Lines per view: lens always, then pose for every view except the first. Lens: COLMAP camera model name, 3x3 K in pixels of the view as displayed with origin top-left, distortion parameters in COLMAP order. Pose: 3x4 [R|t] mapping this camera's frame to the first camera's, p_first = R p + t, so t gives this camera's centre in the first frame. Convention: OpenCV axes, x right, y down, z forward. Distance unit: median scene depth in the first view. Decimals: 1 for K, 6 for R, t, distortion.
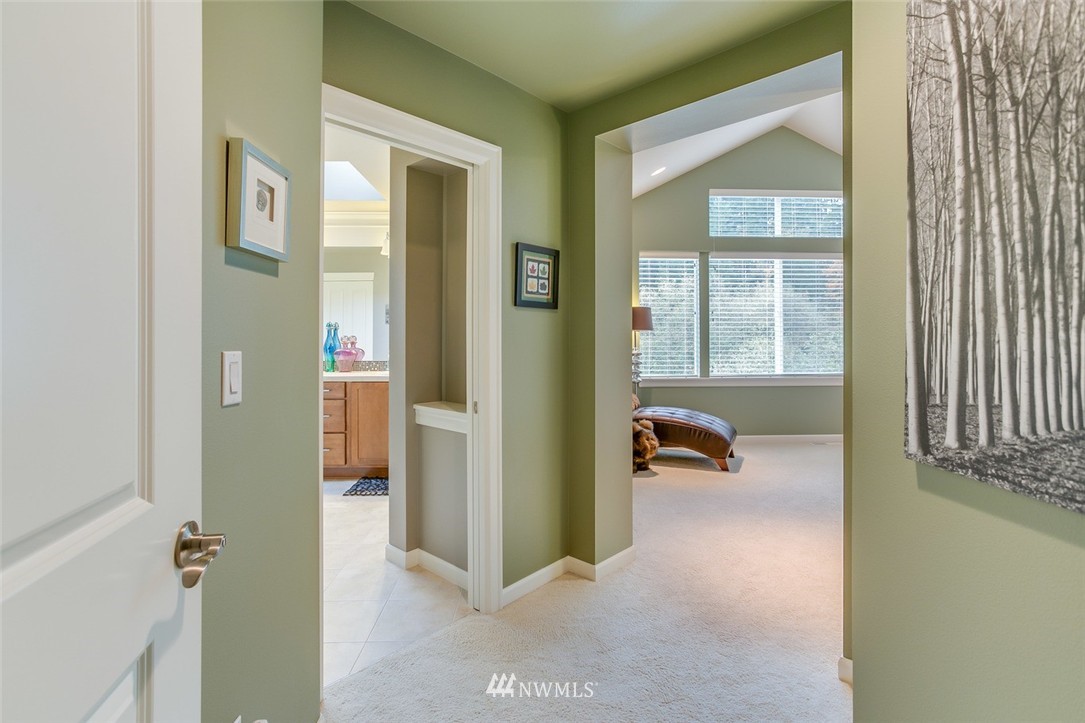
lens RADIAL K [[535.0, 0, 545.7], [0, 535.0, 343.8], [0, 0, 1]] dist [-0.035949, 0.000573]
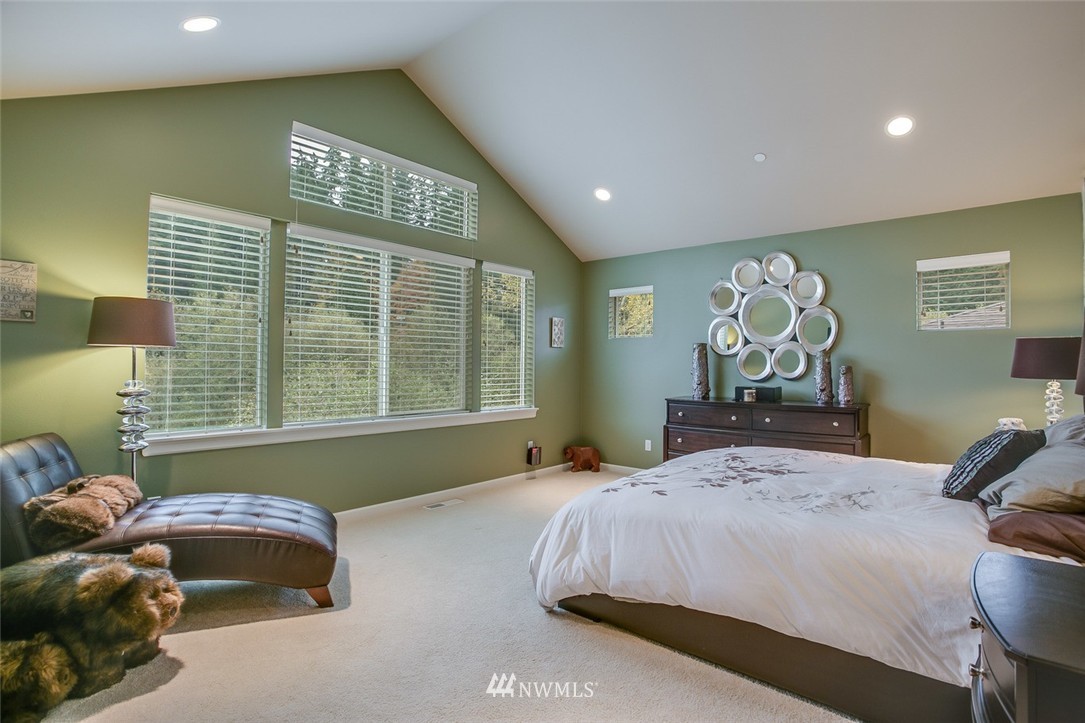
lens RADIAL K [[535.0, 0, 545.7], [0, 535.0, 343.8], [0, 0, 1]] dist [-0.035949, 0.000573]
pose [[0.697305, 0.029159, 0.716181, 0.092736], [0.004440, 0.998977, -0.044996, -0.003687], [-0.716761, 0.034556, 0.696462, 0.418680]]
